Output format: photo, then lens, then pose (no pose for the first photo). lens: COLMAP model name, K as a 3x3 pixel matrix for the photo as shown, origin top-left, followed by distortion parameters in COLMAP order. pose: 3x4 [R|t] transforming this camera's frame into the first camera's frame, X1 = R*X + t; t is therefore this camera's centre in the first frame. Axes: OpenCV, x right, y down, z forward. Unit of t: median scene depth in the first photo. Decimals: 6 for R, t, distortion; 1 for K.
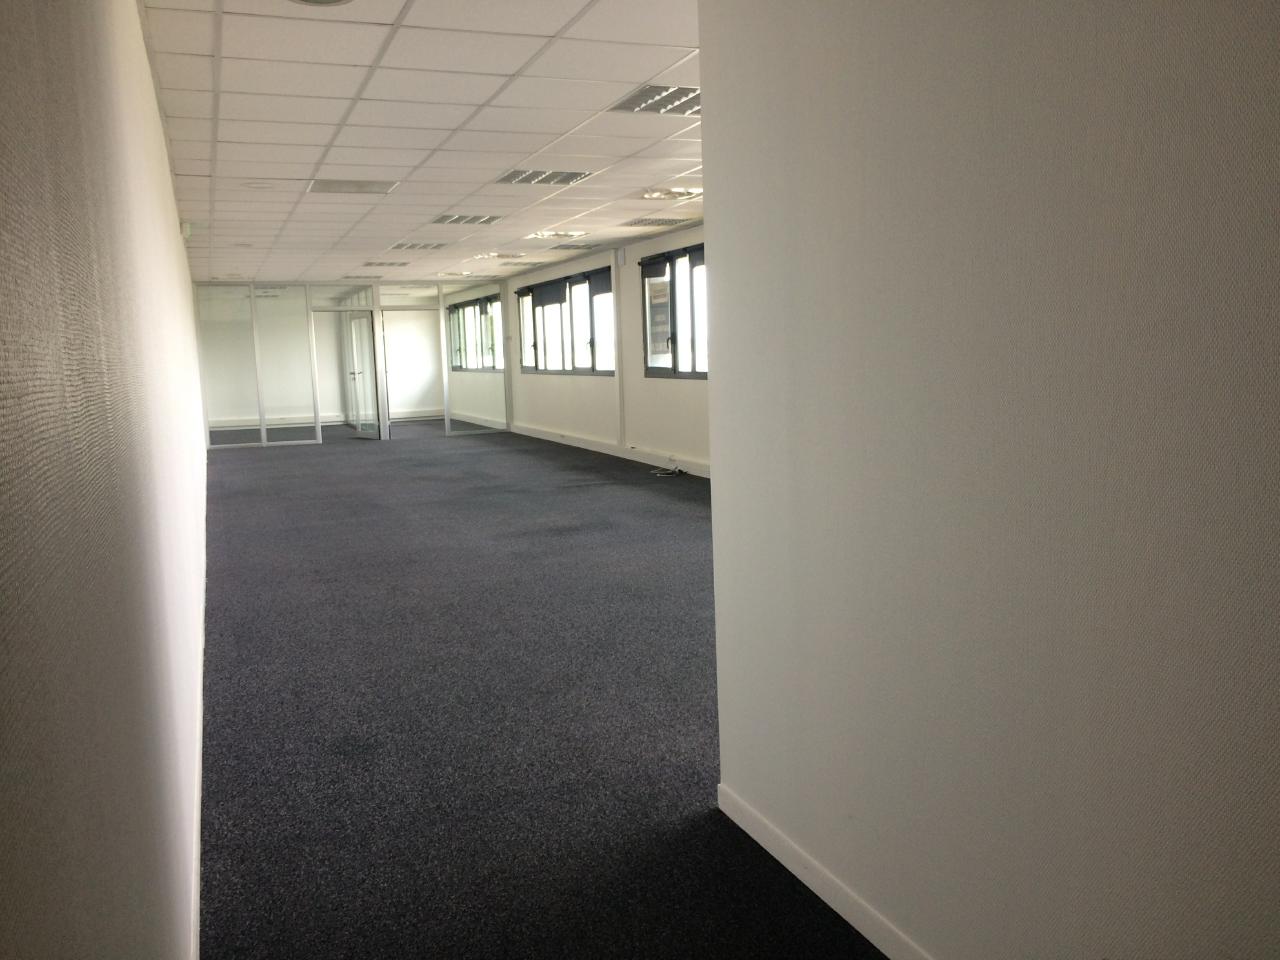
lens RADIAL K [[1064.2, 0, 640.0], [0, 1064.2, 480.0], [0, 0, 1]] dist [-0.001869, 0.001590]
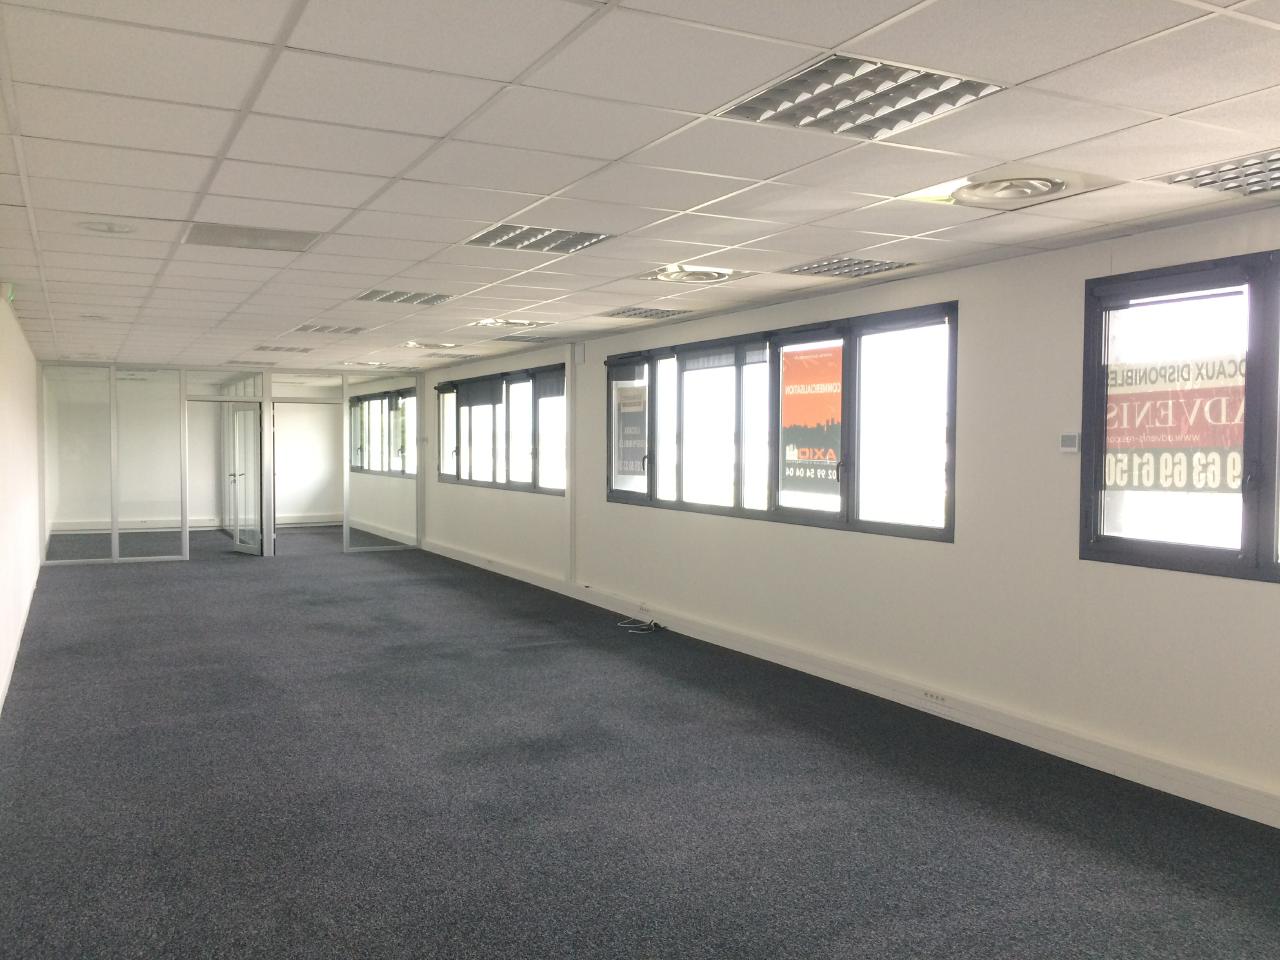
lens RADIAL K [[1113.6, 0, 640.0], [0, 1113.6, 480.0], [0, 0, 1]] dist [0.070694, -0.154779]
pose [[0.995675, 0.031822, 0.087279, -0.033804], [-0.023589, 0.995313, -0.093782, -0.025486], [-0.089855, 0.091317, 0.991760, 0.117541]]
